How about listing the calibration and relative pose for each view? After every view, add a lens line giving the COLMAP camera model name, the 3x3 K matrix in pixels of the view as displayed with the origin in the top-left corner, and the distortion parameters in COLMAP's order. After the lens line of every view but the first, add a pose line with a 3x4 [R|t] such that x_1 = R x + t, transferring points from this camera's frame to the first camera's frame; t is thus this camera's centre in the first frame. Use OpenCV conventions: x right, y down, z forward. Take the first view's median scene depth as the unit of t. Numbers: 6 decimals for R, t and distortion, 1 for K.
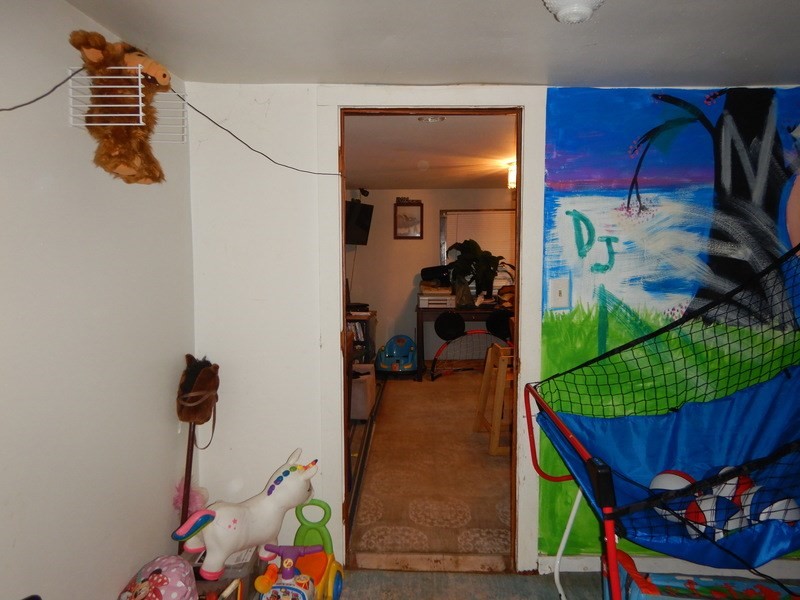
lens RADIAL K [[578.1, 0, 400.1], [0, 578.1, 299.4], [0, 0, 1]] dist [0.040764, -0.000775]
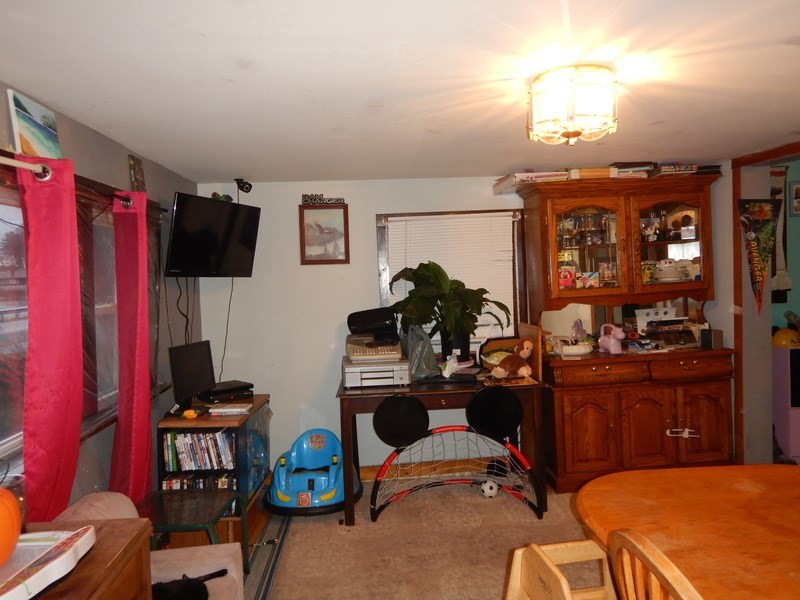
lens RADIAL K [[578.1, 0, 400.7], [0, 578.1, 298.6], [0, 0, 1]] dist [0.040764, -0.000775]
pose [[0.994391, -0.036621, 0.099221, 0.032749], [0.040393, 0.998525, -0.036277, -0.045915], [-0.097746, 0.040081, 0.994404, 0.420185]]
